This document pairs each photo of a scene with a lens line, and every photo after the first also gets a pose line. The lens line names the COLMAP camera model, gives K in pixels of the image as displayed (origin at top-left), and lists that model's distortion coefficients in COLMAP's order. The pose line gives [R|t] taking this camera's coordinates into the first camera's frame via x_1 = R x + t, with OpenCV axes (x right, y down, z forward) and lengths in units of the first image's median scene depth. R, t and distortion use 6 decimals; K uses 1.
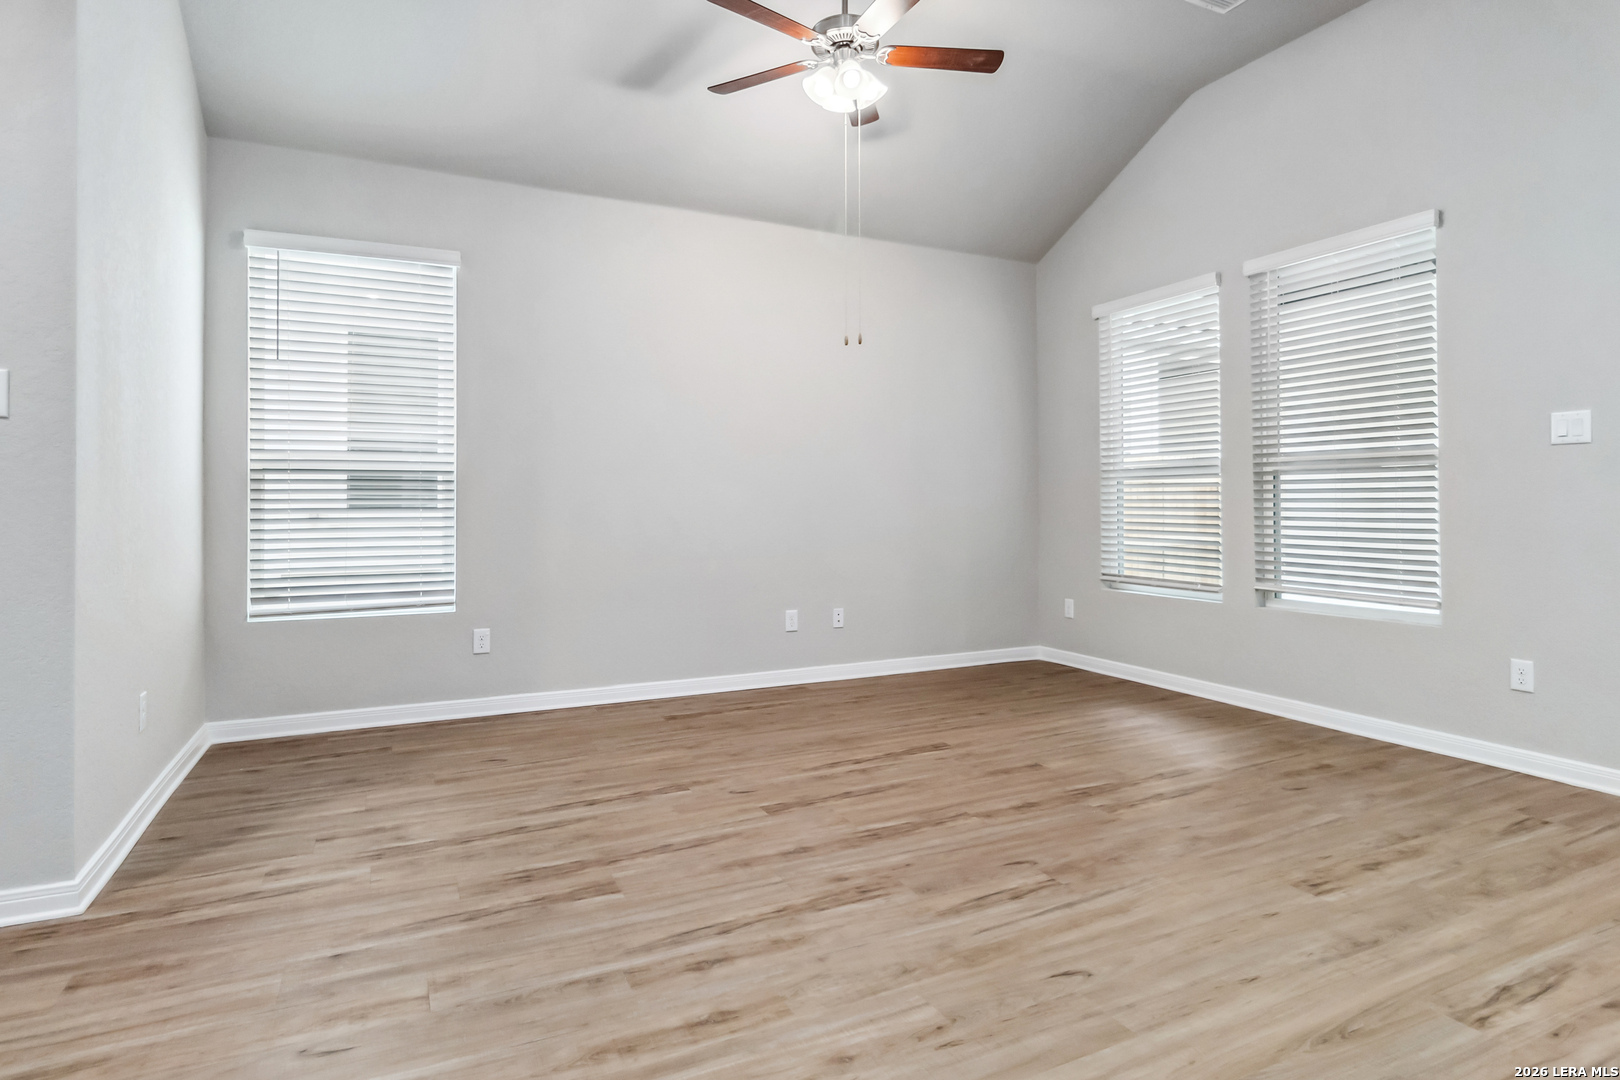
lens RADIAL K [[859.5, 0, 813.8], [0, 859.5, 504.7], [0, 0, 1]] dist [0.000367, 0.002622]
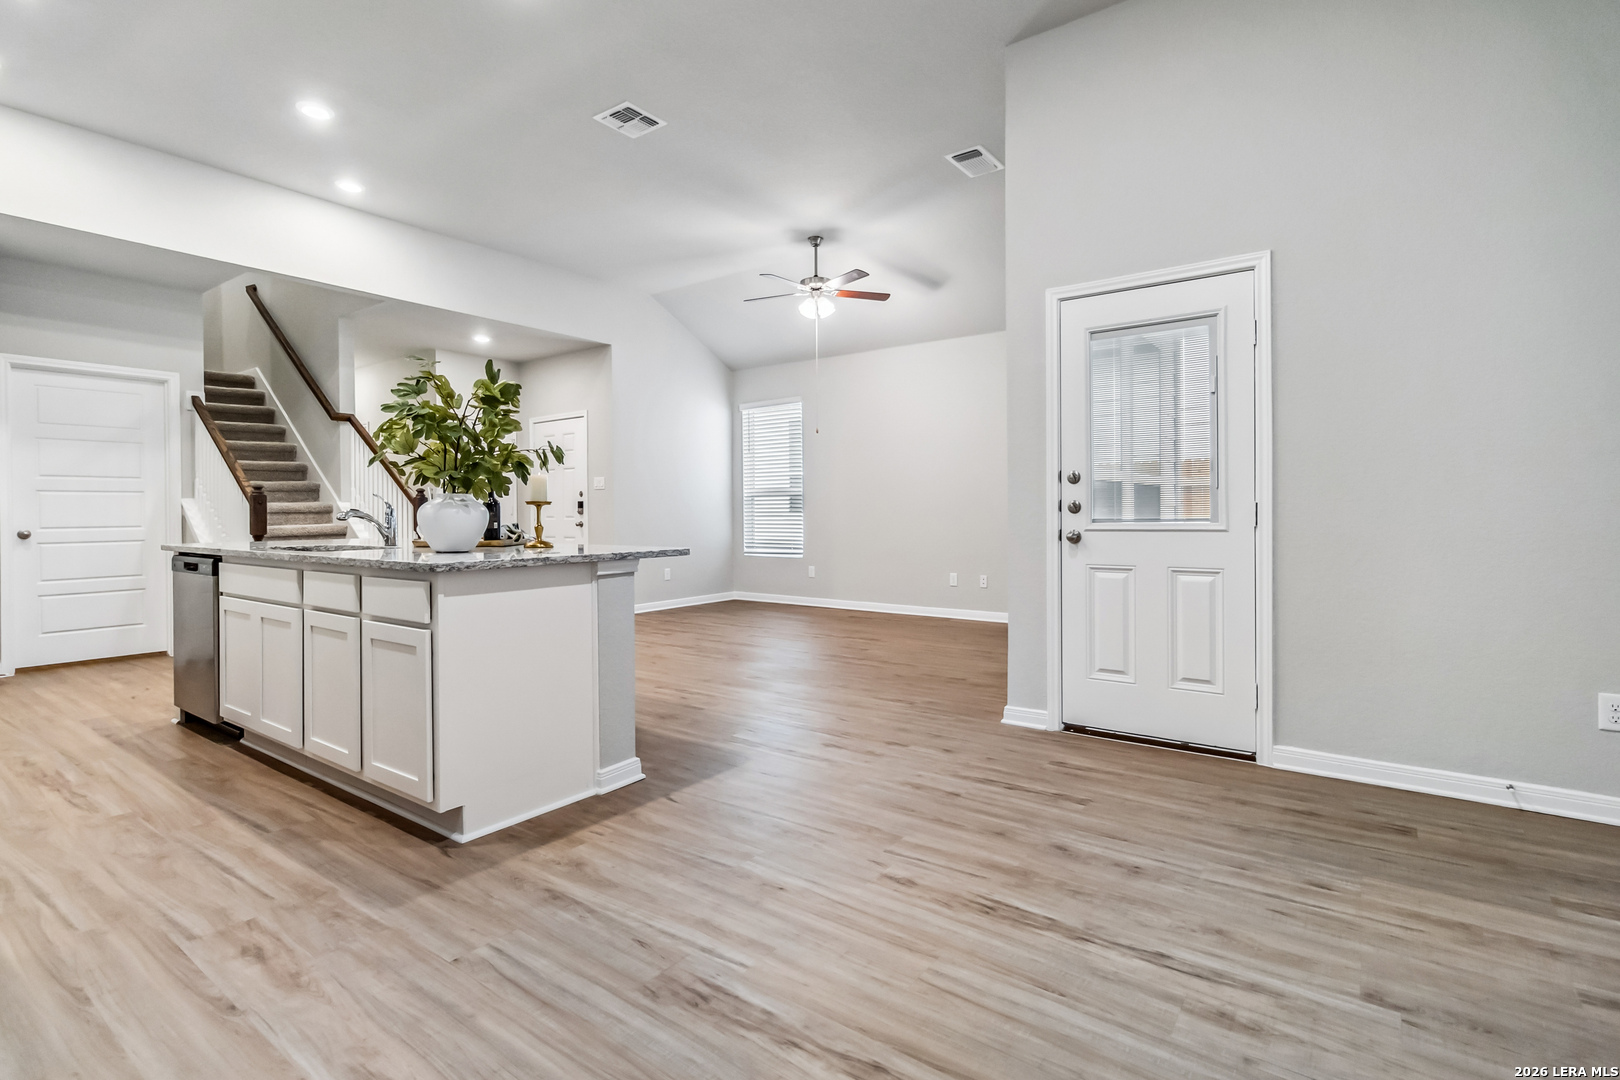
lens RADIAL K [[775.1, 0, 821.6], [0, 775.1, 513.8], [0, 0, 1]] dist [0.004540, 0.000127]
pose [[0.464456, 0.003717, -0.885588, 1.543657], [0.006855, 0.999946, 0.007793, -0.005009], [0.885570, -0.009690, 0.464405, 0.122922]]
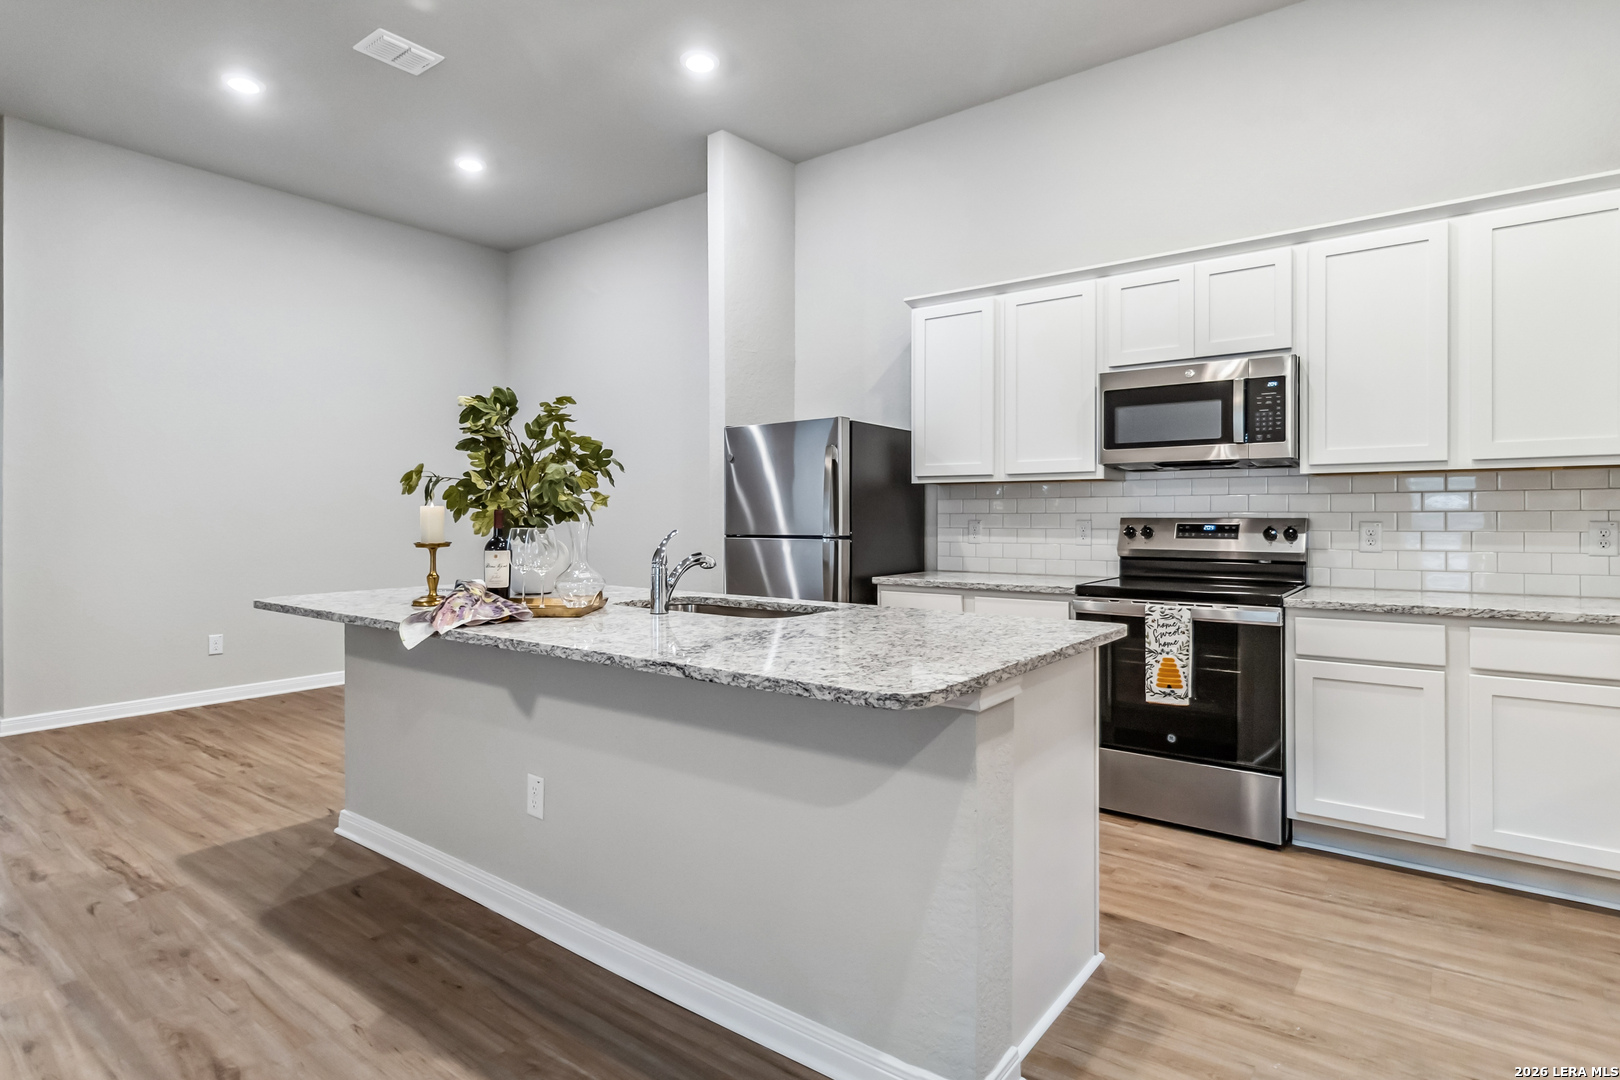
lens RADIAL K [[859.5, 0, 820.9], [0, 859.5, 518.9], [0, 0, 1]] dist [0.000367, 0.002622]
pose [[-0.450511, -0.001005, 0.892770, -0.220988], [-0.002012, 0.999998, 0.000110, -0.035615], [-0.892769, -0.001746, -0.450512, 0.285807]]
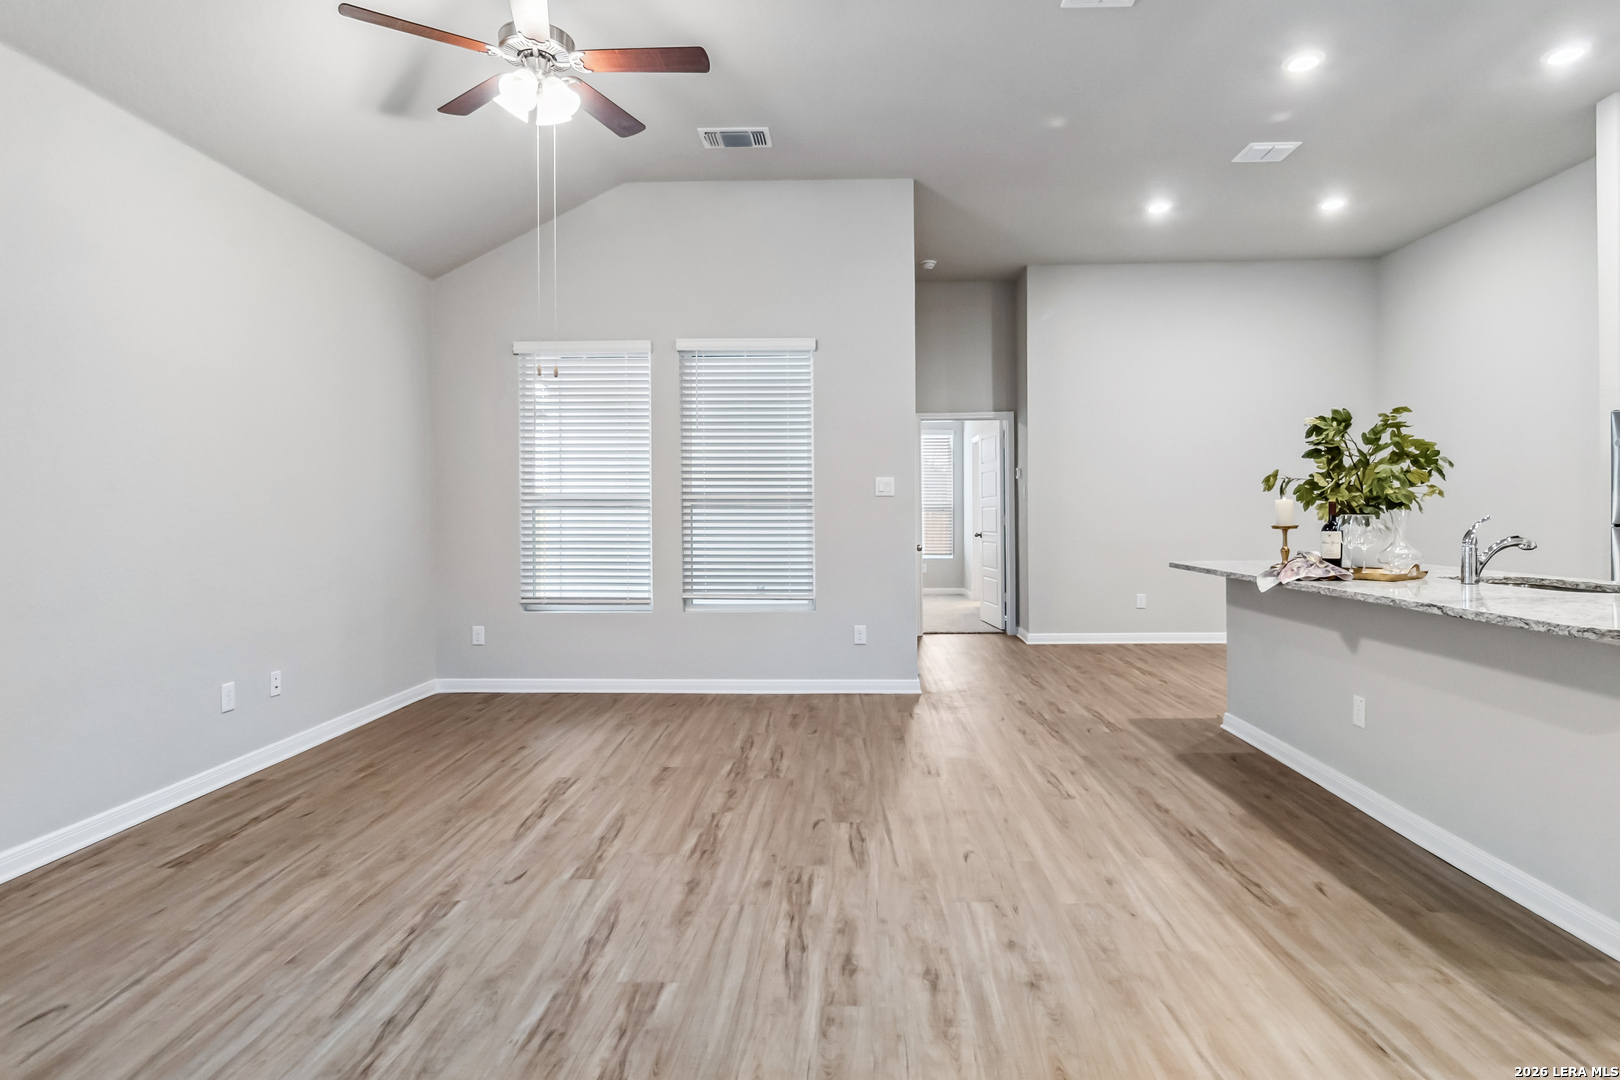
lens RADIAL K [[859.5, 0, 821.3], [0, 859.5, 507.7], [0, 0, 1]] dist [0.000367, 0.002622]
pose [[0.470647, 0.004191, 0.882312, -0.587867], [0.002424, 0.999979, -0.006043, -0.031160], [-0.882318, 0.004983, 0.470627, 0.256367]]
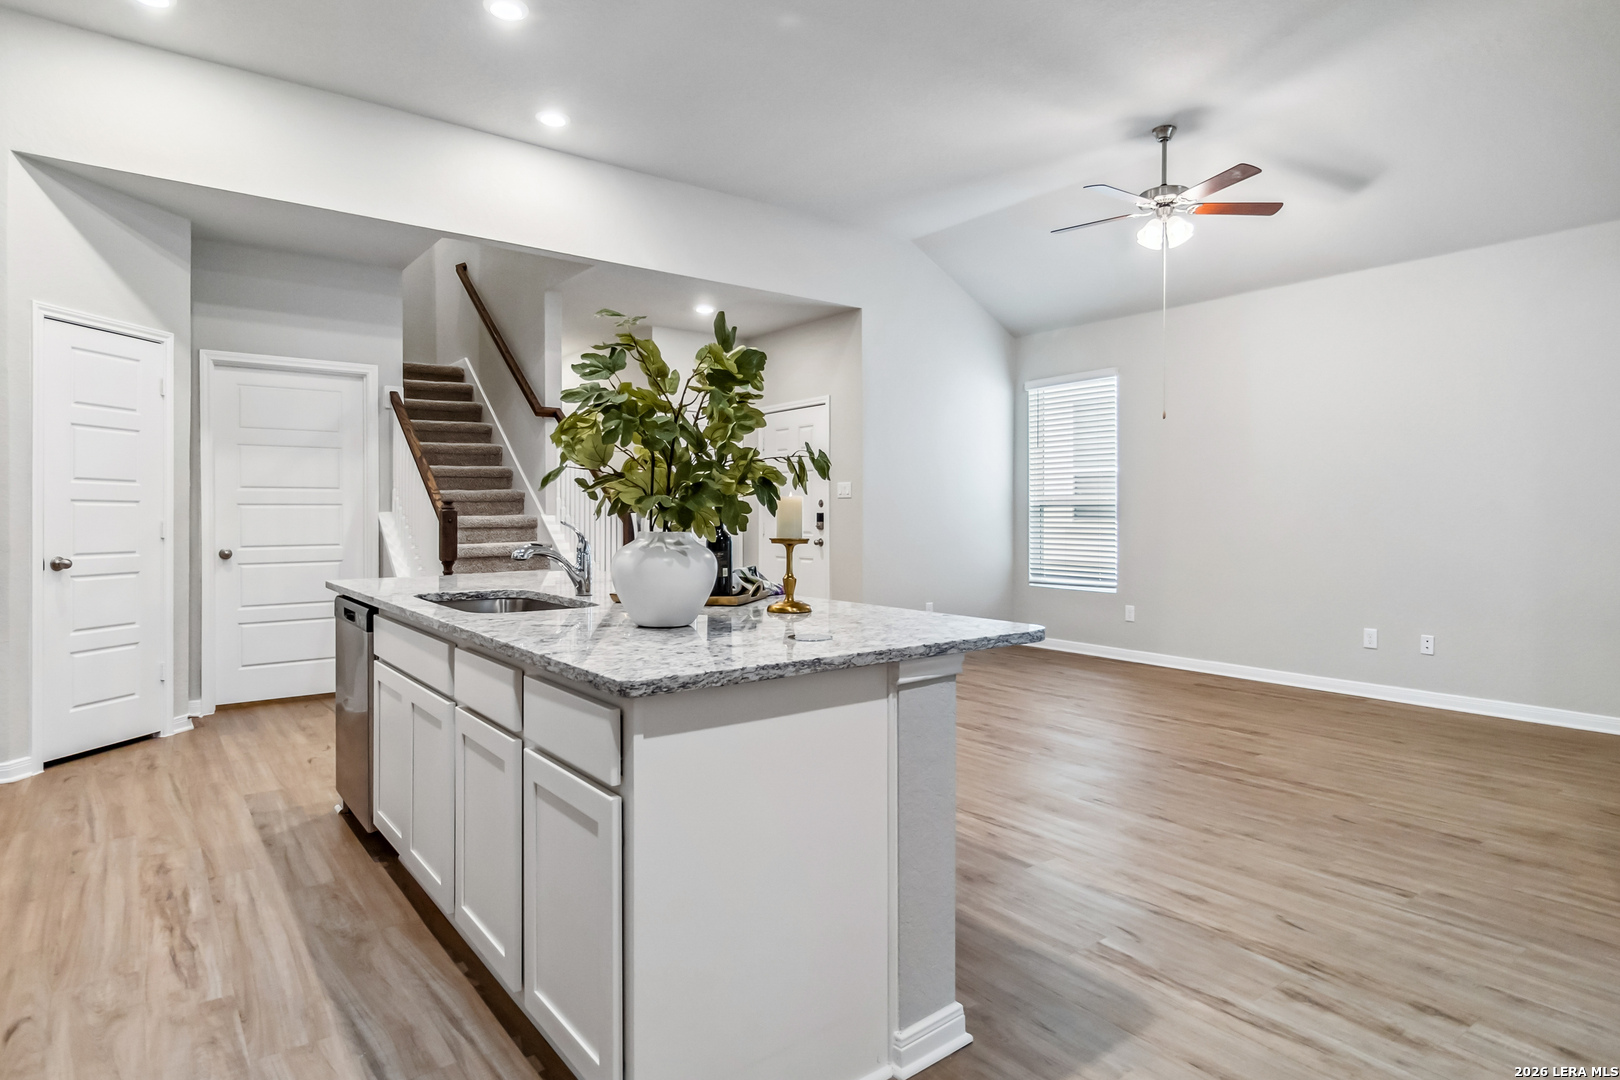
lens RADIAL K [[904.1, 0, 821.2], [0, 904.1, 514.4], [0, 0, 1]] dist [0.003953, -0.000010]
pose [[0.200584, 0.006204, -0.979657, 1.244244], [0.001353, 0.999977, 0.006610, -0.036387], [0.979676, -0.002651, 0.200571, 0.140658]]
